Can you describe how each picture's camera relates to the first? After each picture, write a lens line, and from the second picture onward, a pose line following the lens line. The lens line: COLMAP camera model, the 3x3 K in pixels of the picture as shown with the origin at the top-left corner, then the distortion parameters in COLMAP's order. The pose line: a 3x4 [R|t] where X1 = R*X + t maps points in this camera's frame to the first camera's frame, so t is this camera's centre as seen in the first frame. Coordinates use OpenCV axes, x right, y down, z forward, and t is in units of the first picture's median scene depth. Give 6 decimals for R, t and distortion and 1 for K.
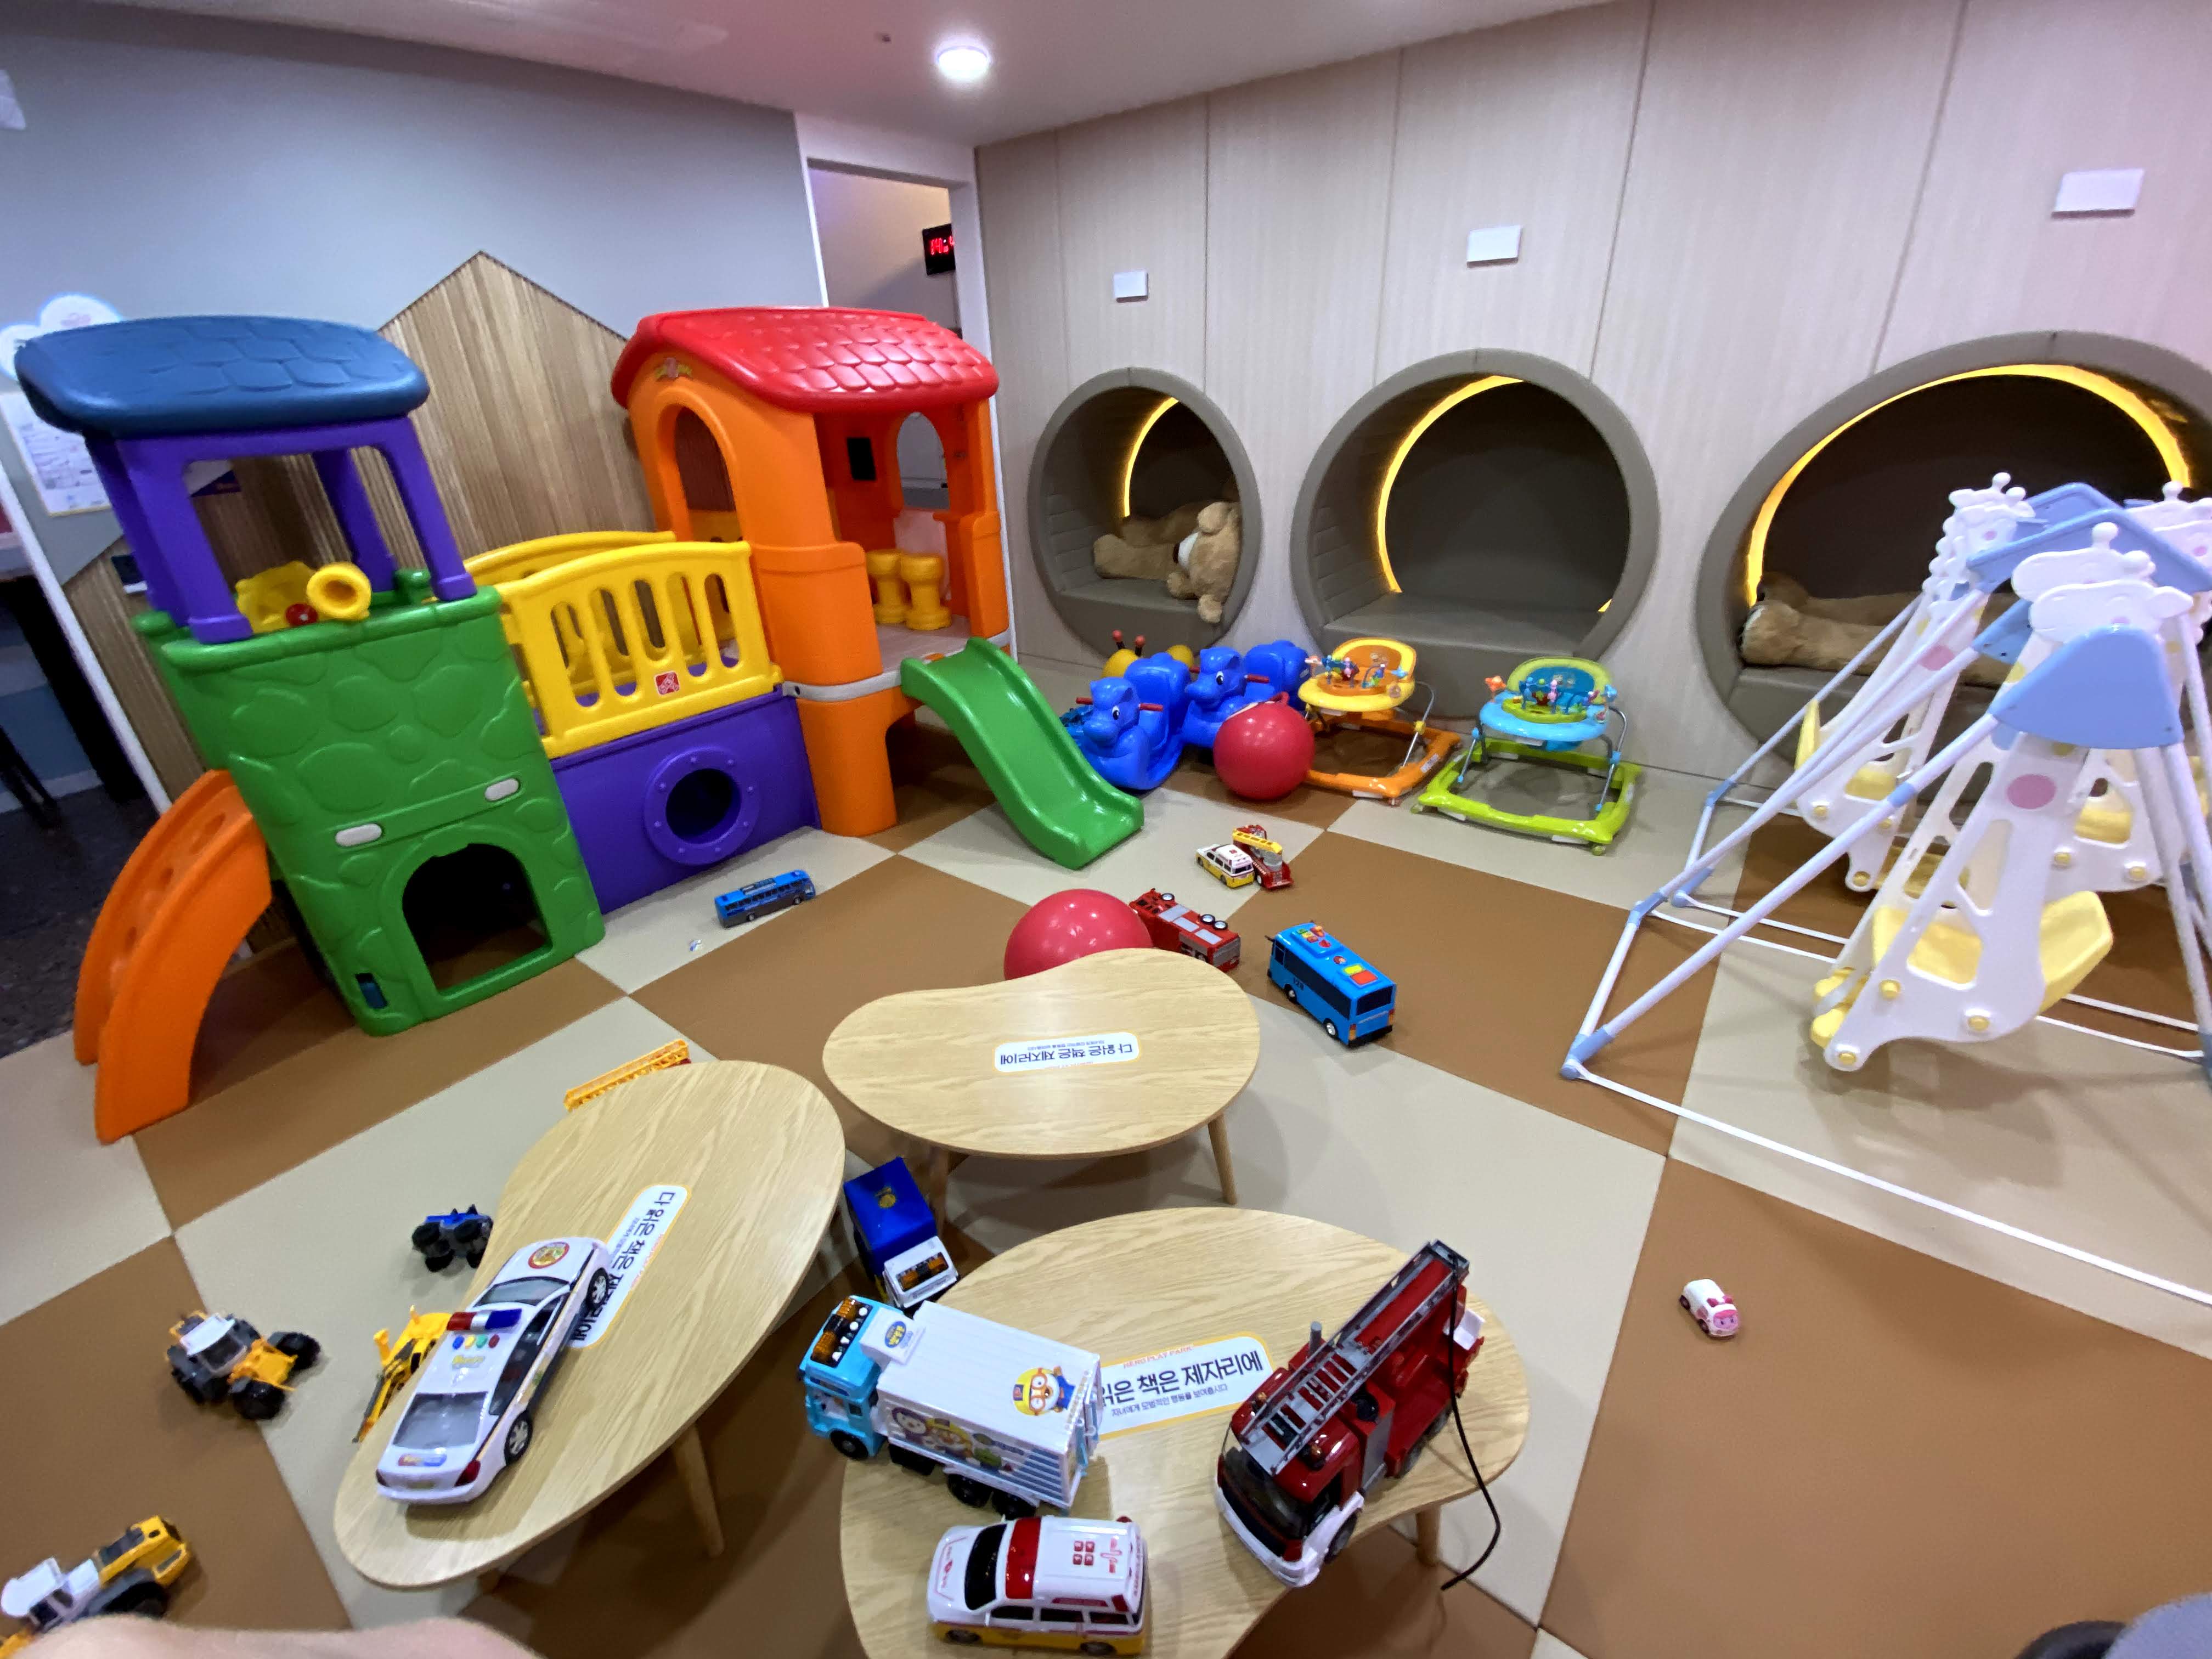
lens RADIAL K [[899.3, 0, 1106.6], [0, 899.3, 819.2], [0, 0, 1]] dist [-0.024473, -0.002439]
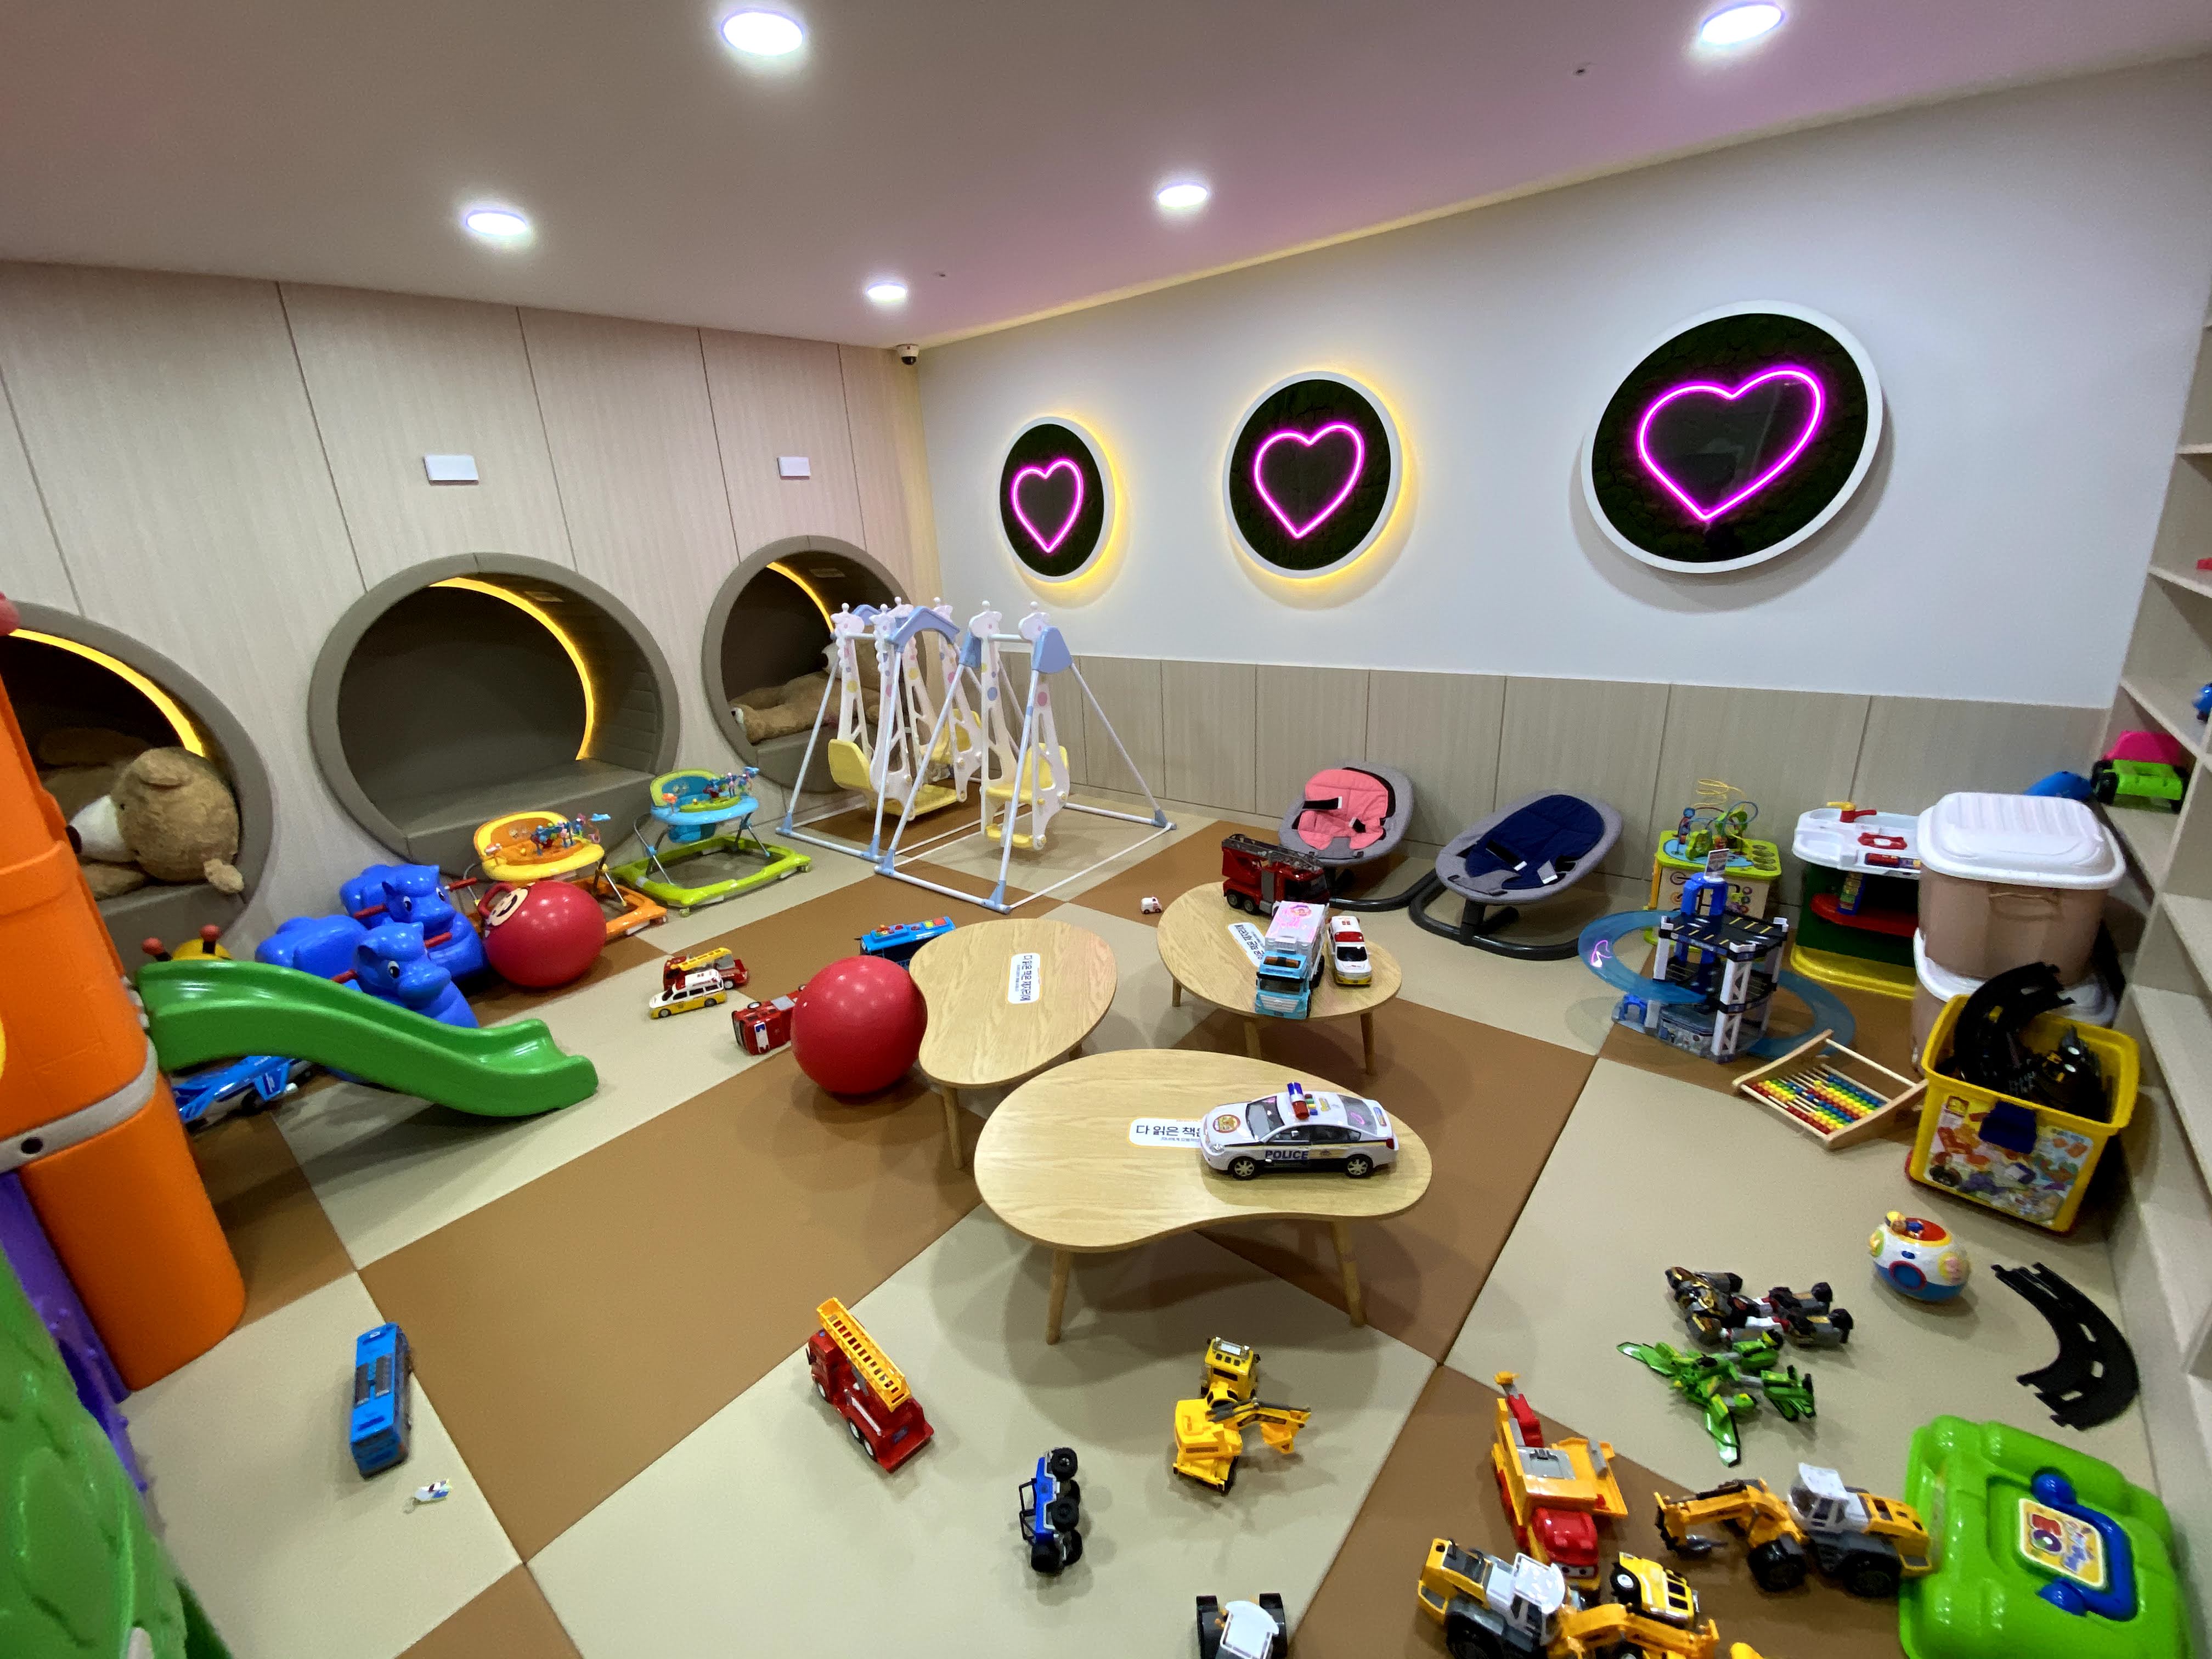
lens RADIAL K [[899.3, 0, 1111.7], [0, 899.3, 839.5], [0, 0, 1]] dist [-0.024473, -0.002439]
pose [[-0.005447, -0.280339, 0.959886, -0.765454], [0.474627, 0.844163, 0.249235, -0.121903], [-0.880170, 0.456945, 0.128458, 0.330749]]
